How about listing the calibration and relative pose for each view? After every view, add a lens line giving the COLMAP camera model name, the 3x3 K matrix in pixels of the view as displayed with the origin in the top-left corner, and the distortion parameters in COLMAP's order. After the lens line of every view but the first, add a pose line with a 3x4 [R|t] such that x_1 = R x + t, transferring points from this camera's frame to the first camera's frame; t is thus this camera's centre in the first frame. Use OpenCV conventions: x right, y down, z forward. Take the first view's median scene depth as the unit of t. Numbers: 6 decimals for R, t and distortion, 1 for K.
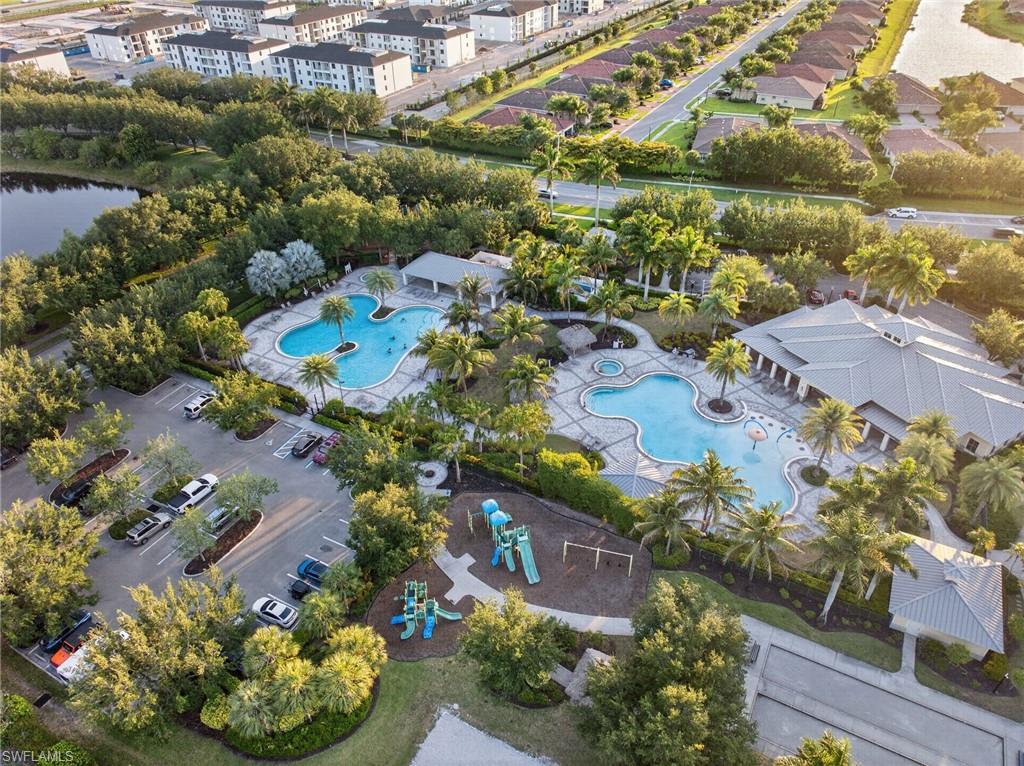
lens RADIAL K [[705.5, 0, 512.0], [0, 705.5, 383.0], [0, 0, 1]] dist [0.003340, 0.001893]
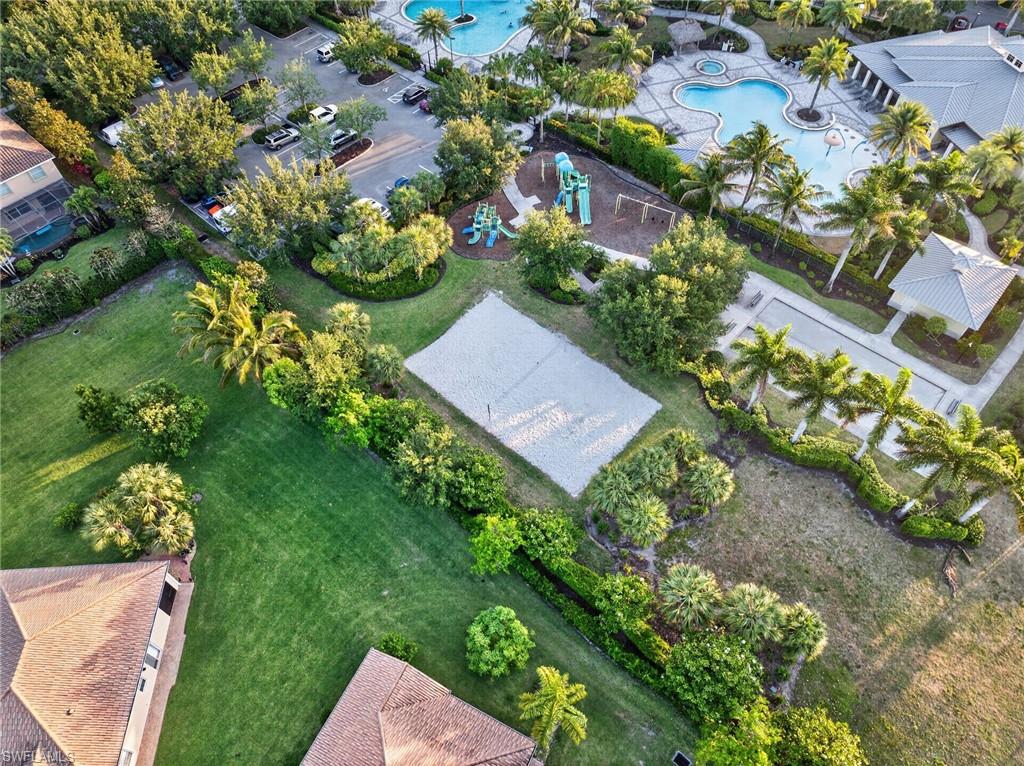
lens RADIAL K [[705.5, 0, 512.0], [0, 705.5, 383.0], [0, 0, 1]] dist [0.003340, 0.001893]
pose [[0.971716, 0.189665, -0.140693, 0.111897], [-0.138624, 0.940452, 0.310377, 0.163134], [0.191182, -0.282095, 0.940145, -0.172335]]
